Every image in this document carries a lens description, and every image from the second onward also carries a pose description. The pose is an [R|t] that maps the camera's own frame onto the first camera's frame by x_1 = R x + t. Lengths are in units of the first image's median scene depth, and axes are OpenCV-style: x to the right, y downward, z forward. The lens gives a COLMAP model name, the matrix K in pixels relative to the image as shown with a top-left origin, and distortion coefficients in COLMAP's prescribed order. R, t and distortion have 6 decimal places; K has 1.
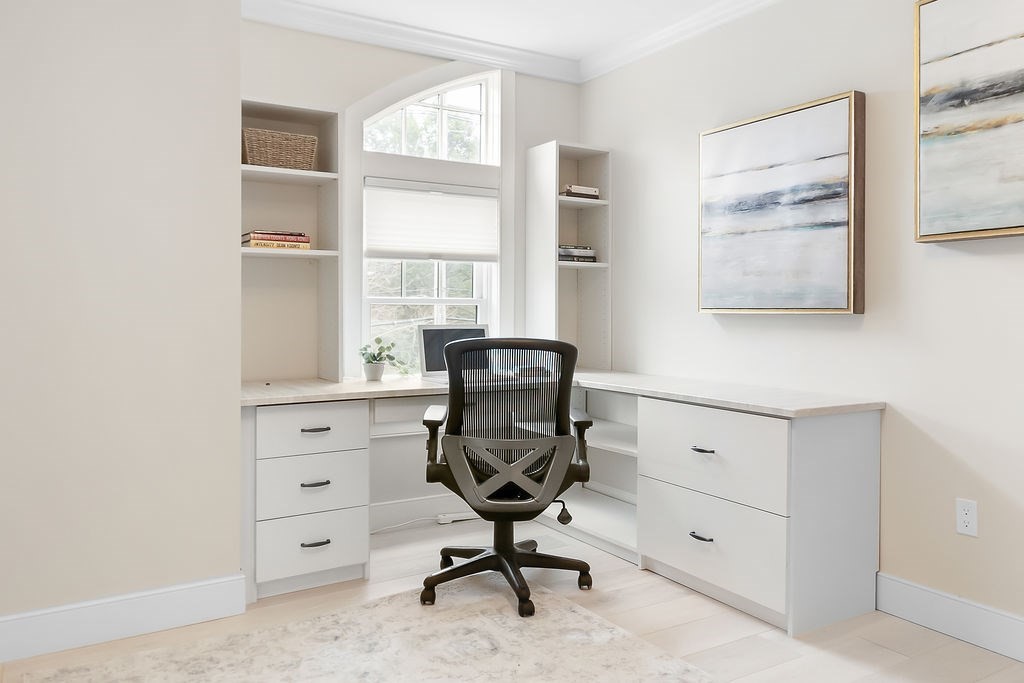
lens RADIAL K [[767.9, 0, 512.0], [0, 767.9, 303.3], [0, 0, 1]] dist [0.002217, -0.002097]
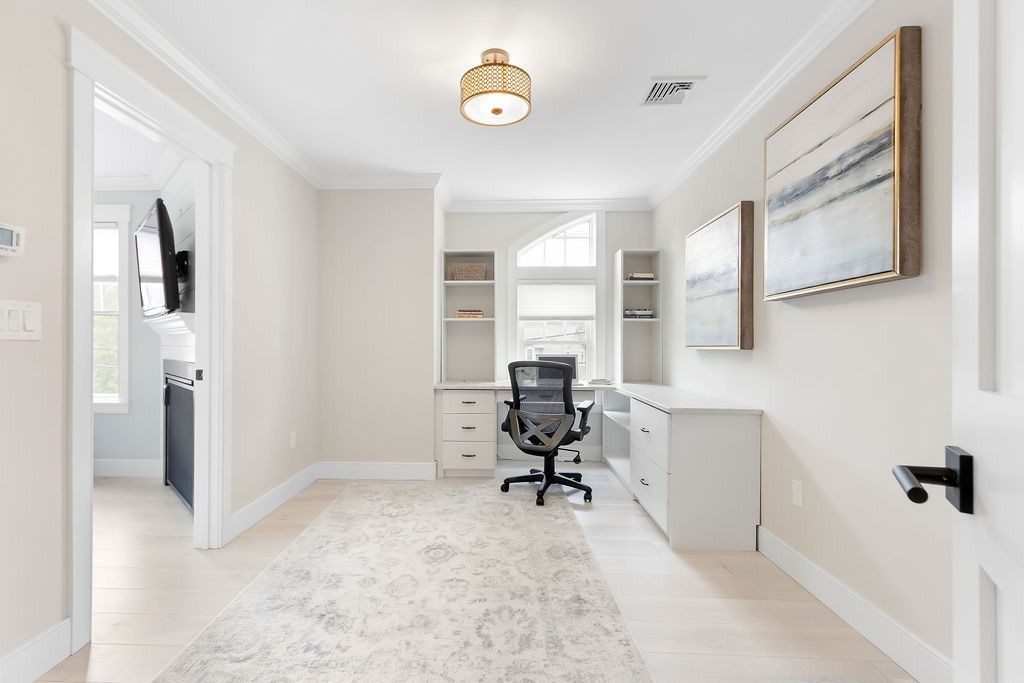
lens RADIAL K [[468.7, 0, 500.3], [0, 468.7, 339.4], [0, 0, 1]] dist [0.002597, -0.000046]
pose [[0.817790, -0.007348, -0.575469, 0.562693], [0.002963, 0.999959, -0.008557, -0.000140], [0.575509, 0.005292, 0.817779, -0.020854]]
